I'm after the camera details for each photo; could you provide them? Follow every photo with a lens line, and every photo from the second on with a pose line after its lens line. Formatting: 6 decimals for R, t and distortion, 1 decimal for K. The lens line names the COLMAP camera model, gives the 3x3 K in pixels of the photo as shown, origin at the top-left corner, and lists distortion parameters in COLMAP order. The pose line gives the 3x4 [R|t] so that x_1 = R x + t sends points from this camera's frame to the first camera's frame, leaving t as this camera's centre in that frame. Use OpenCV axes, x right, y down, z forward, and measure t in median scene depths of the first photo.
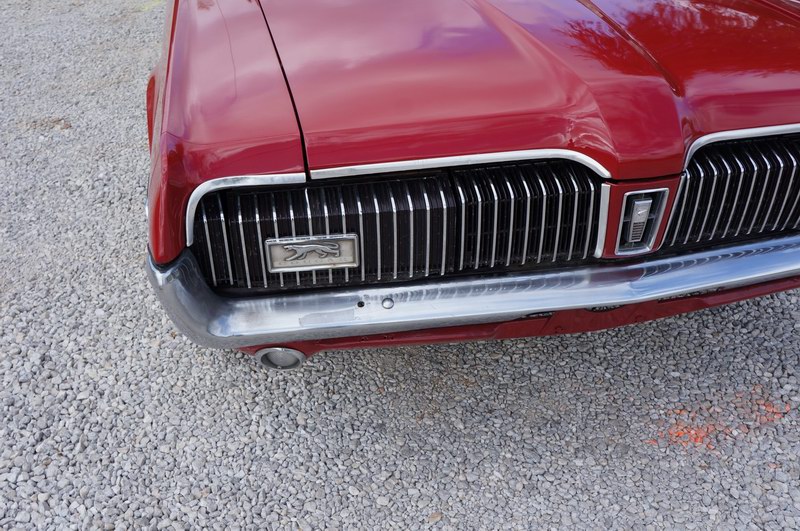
lens RADIAL K [[806.3, 0, 400.0], [0, 806.3, 265.5], [0, 0, 1]] dist [-0.061180, 0.216338]
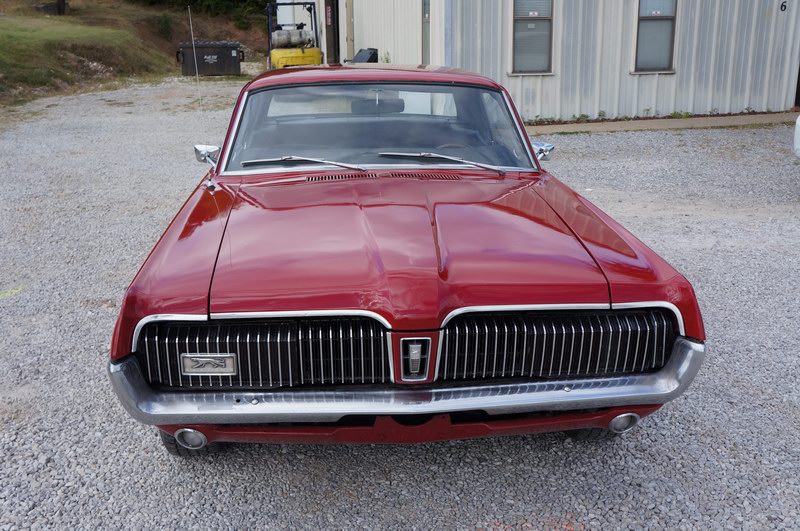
lens RADIAL K [[955.7, 0, 400.0], [0, 955.7, 265.5], [0, 0, 1]] dist [-0.003141, 0.479339]
pose [[0.989560, 0.042783, -0.137625, 0.483450], [-0.076522, 0.965172, -0.250174, 0.223286], [0.122129, 0.258094, 0.958370, -0.788737]]
